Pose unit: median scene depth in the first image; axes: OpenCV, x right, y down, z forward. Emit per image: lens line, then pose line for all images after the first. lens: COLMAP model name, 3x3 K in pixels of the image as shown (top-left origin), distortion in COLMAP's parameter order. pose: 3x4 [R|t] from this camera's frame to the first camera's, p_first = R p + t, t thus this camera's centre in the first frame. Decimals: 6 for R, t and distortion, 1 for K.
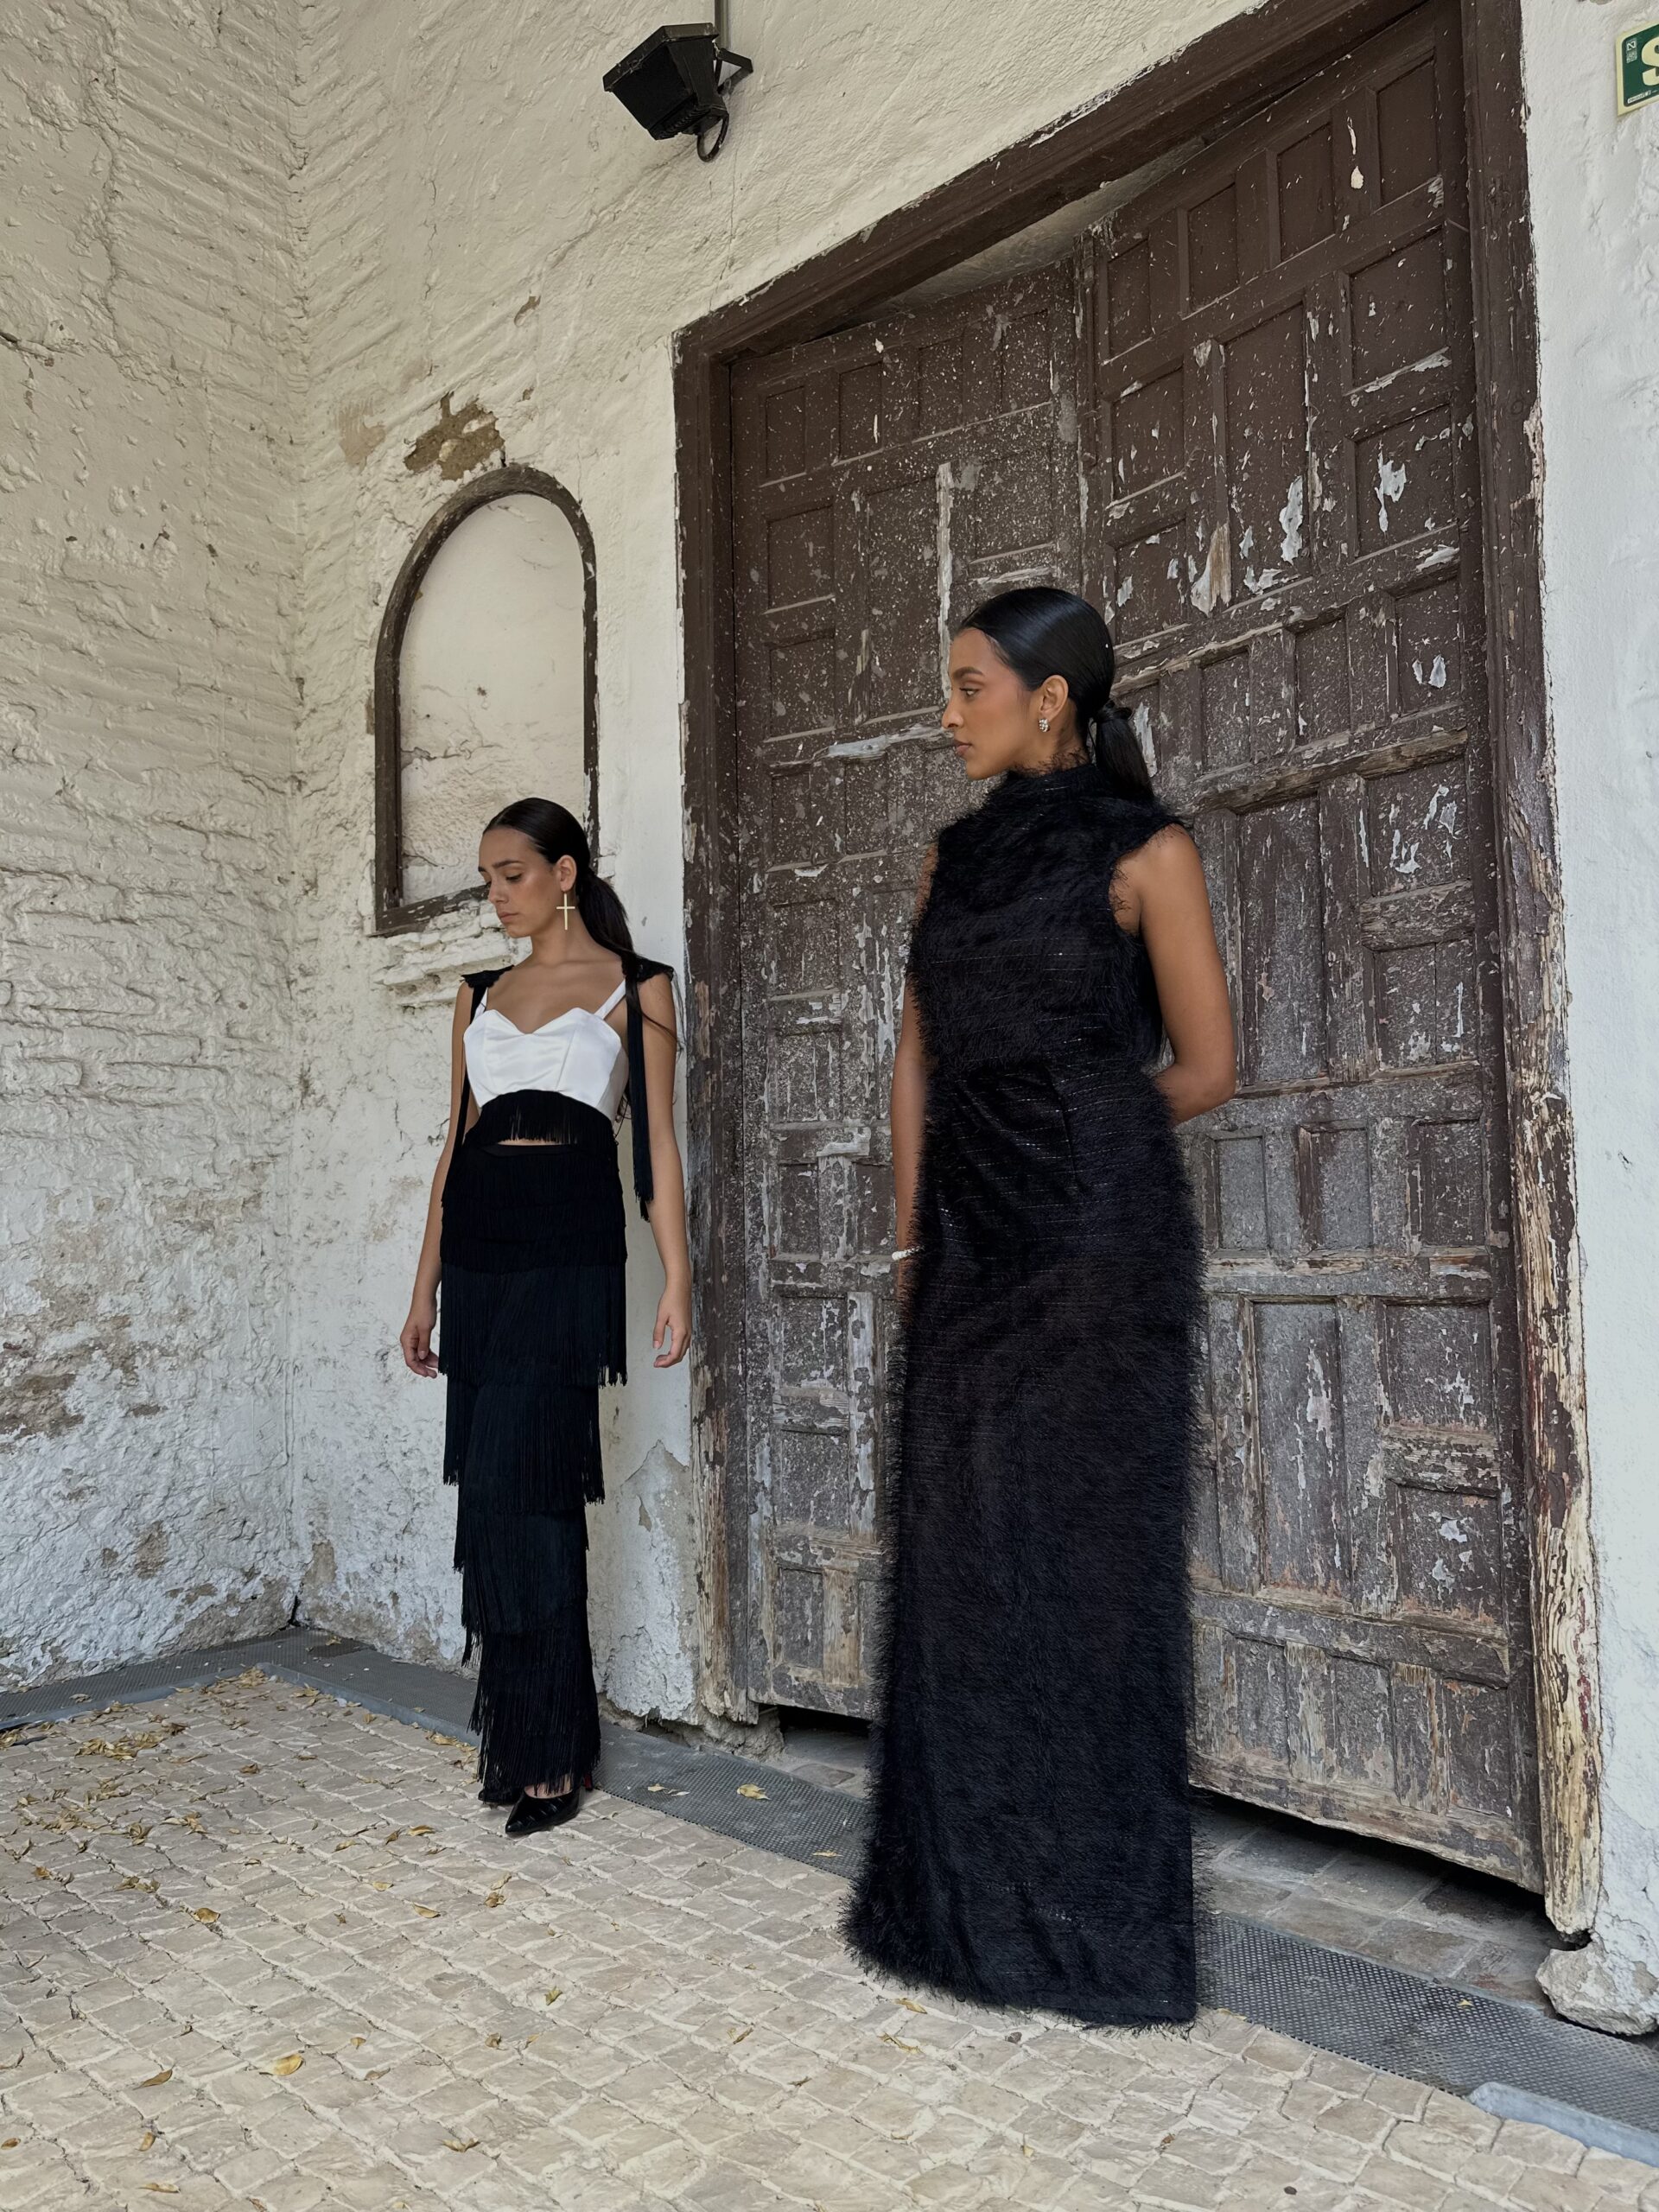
lens RADIAL K [[1582.7, 0, 823.4], [0, 1582.7, 1125.4], [0, 0, 1]] dist [0.023984, -0.029702]
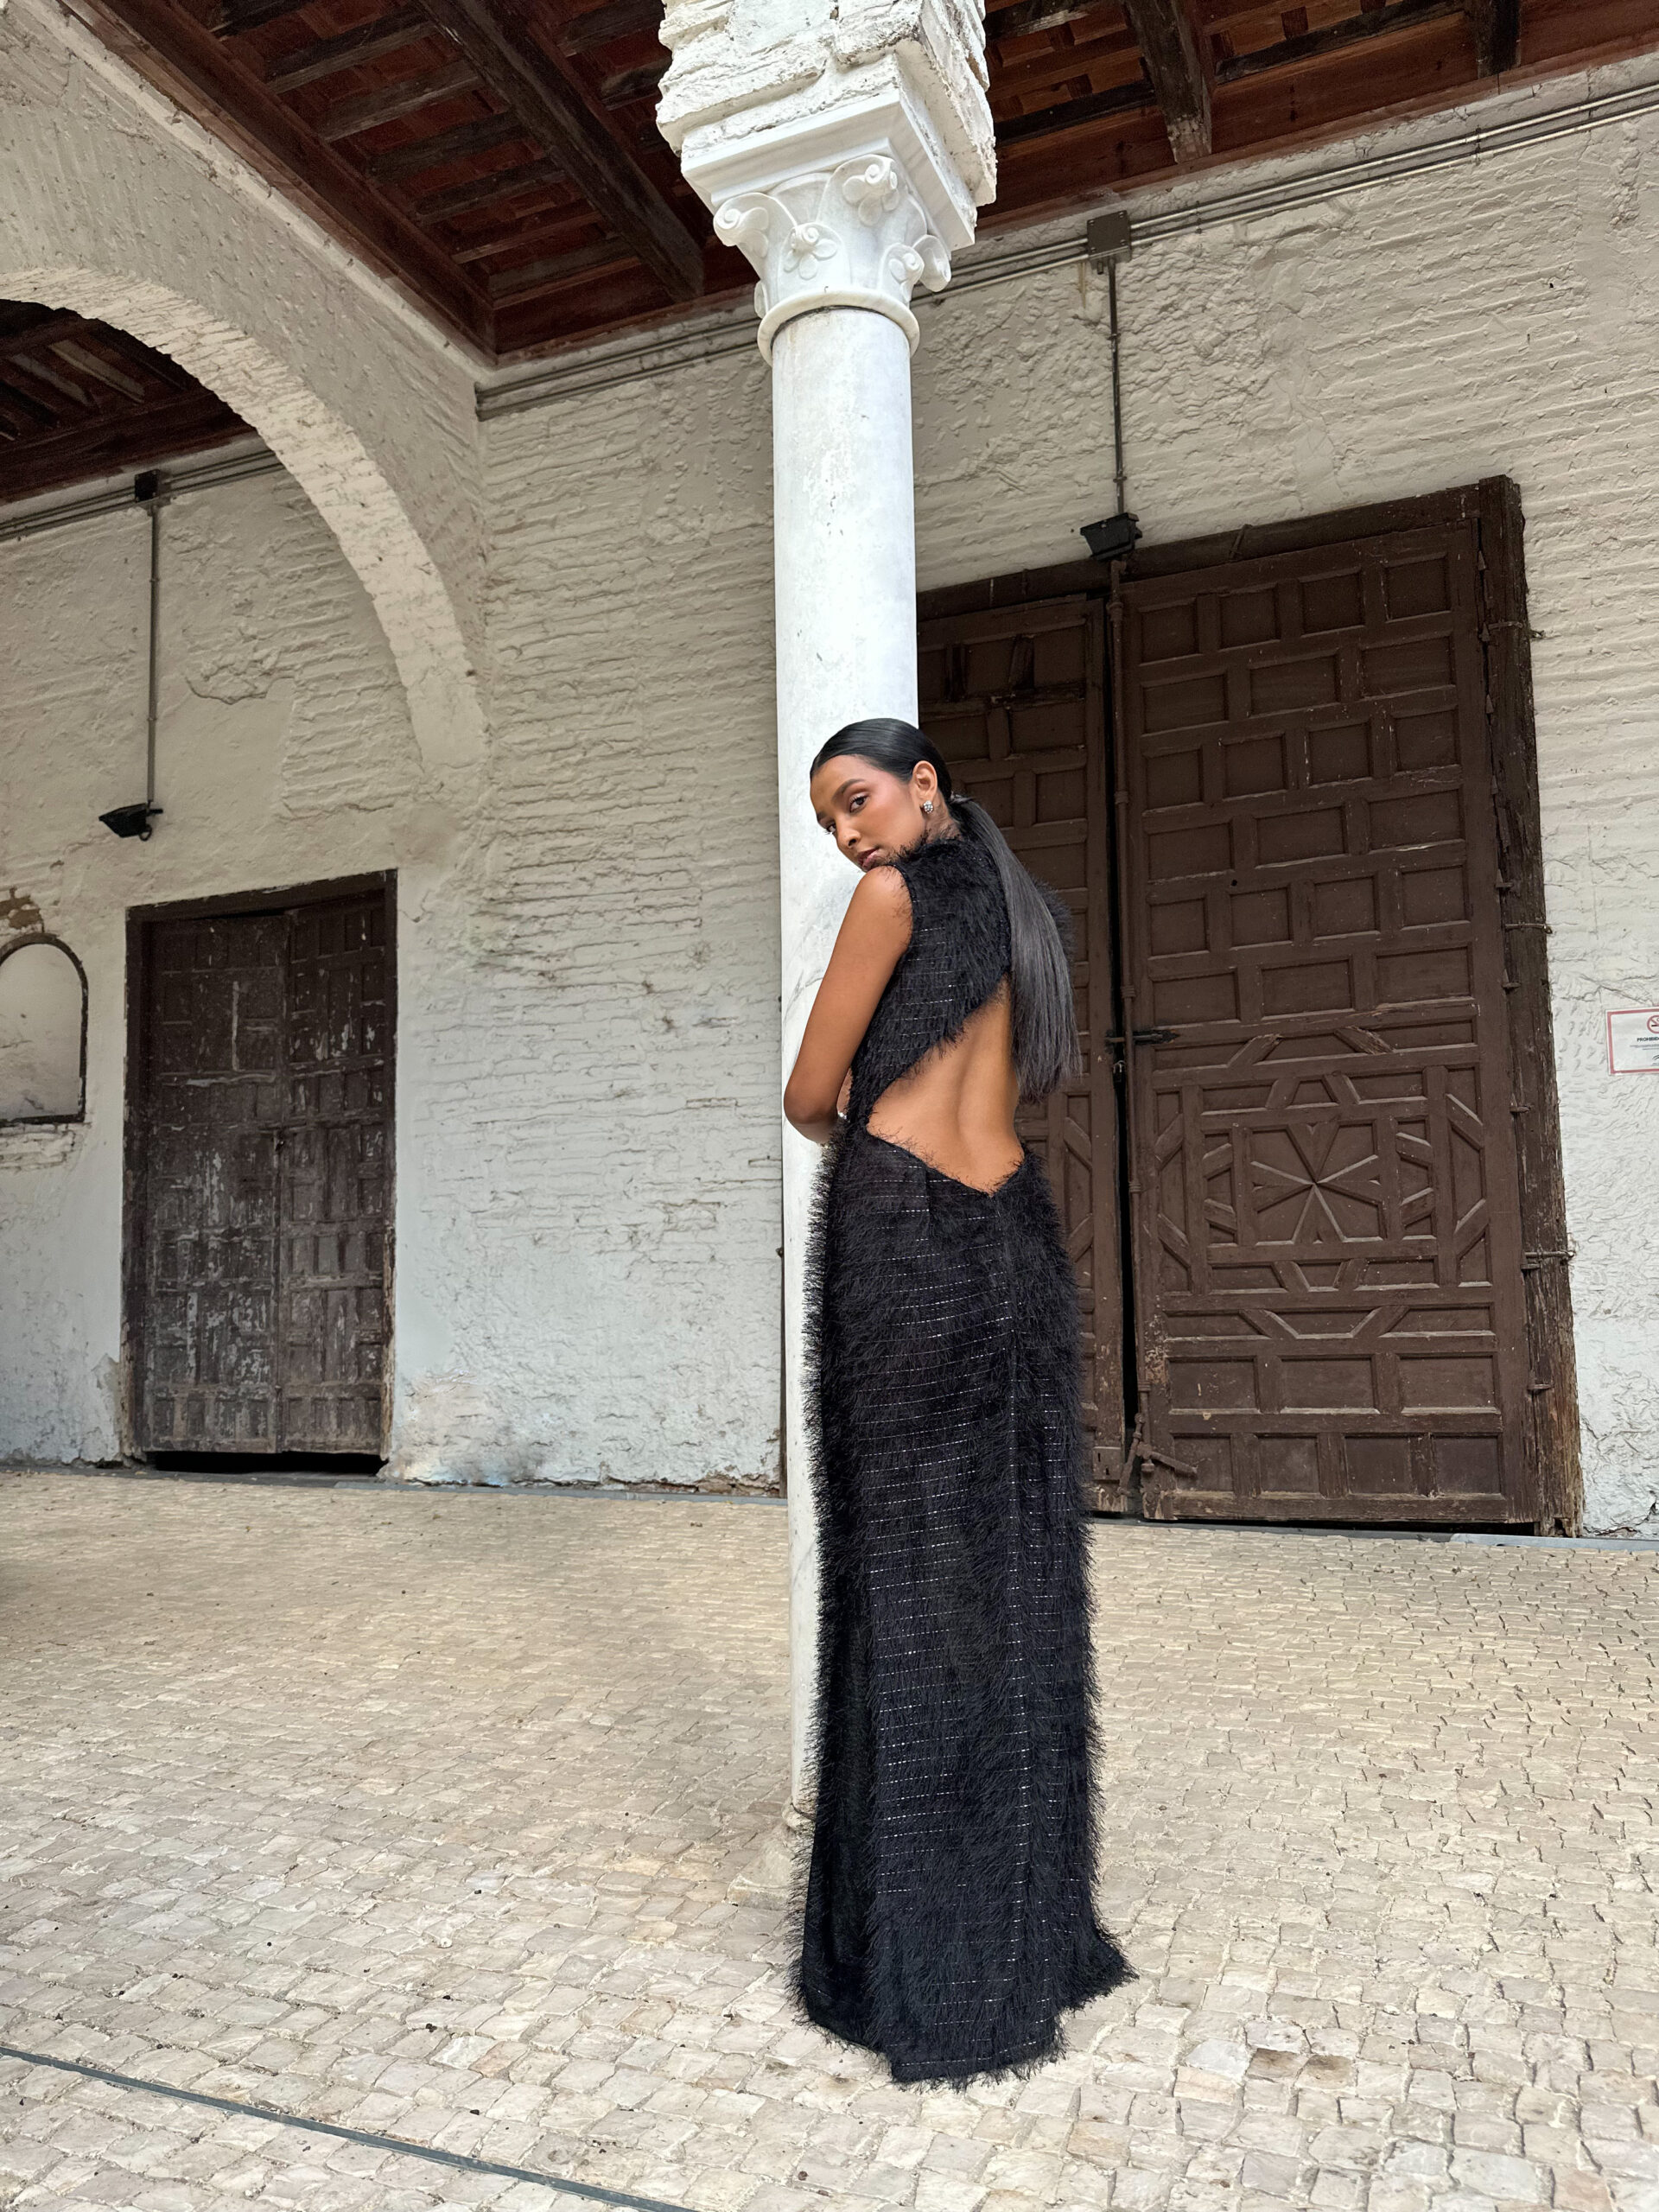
lens RADIAL K [[1582.7, 0, 837.8], [0, 1582.7, 1118.4], [0, 0, 1]] dist [0.023984, -0.029702]
pose [[0.940300, 0.026360, 0.339323, 0.121309], [-0.017549, 0.999425, -0.029010, -0.117488], [-0.339893, 0.021323, 0.940222, -1.759545]]
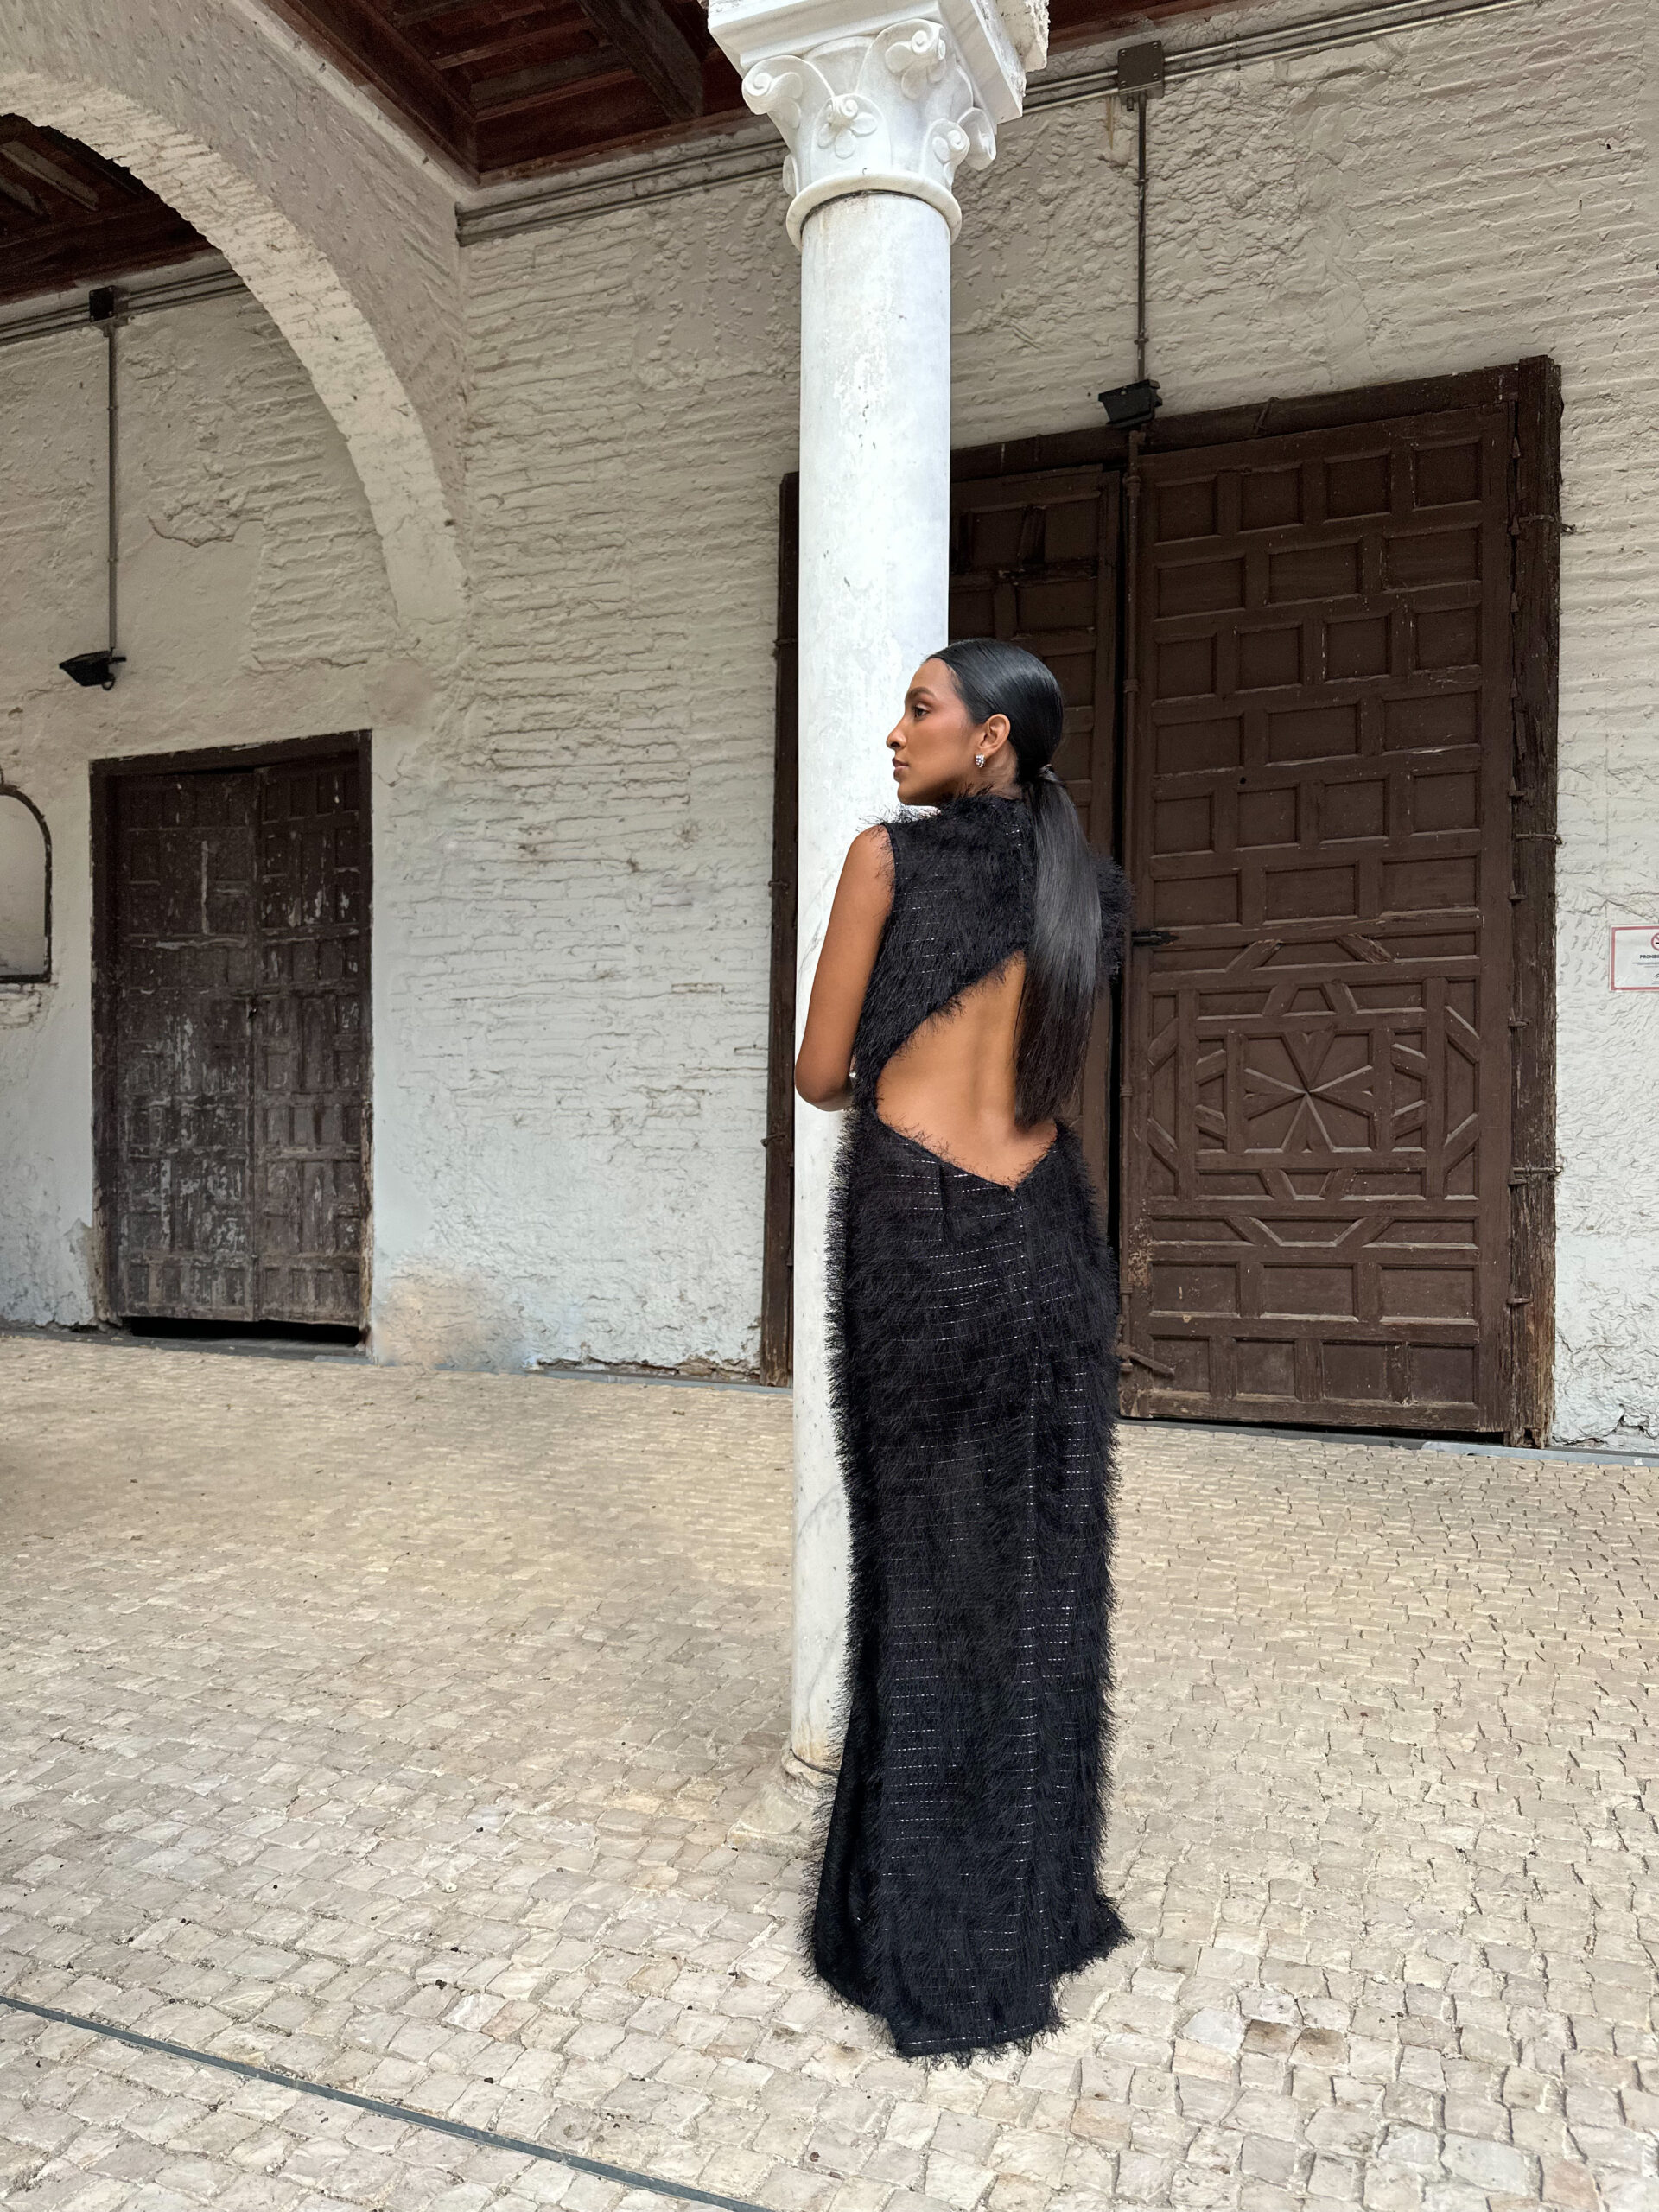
lens RADIAL K [[1582.7, 0, 838.8], [0, 1582.7, 1122.9], [0, 0, 1]] dist [0.023984, -0.029702]
pose [[0.932478, 0.014472, 0.360937, 0.105555], [-0.042666, 0.996615, 0.070266, -0.173073], [-0.358698, -0.080921, 0.929939, -1.727150]]
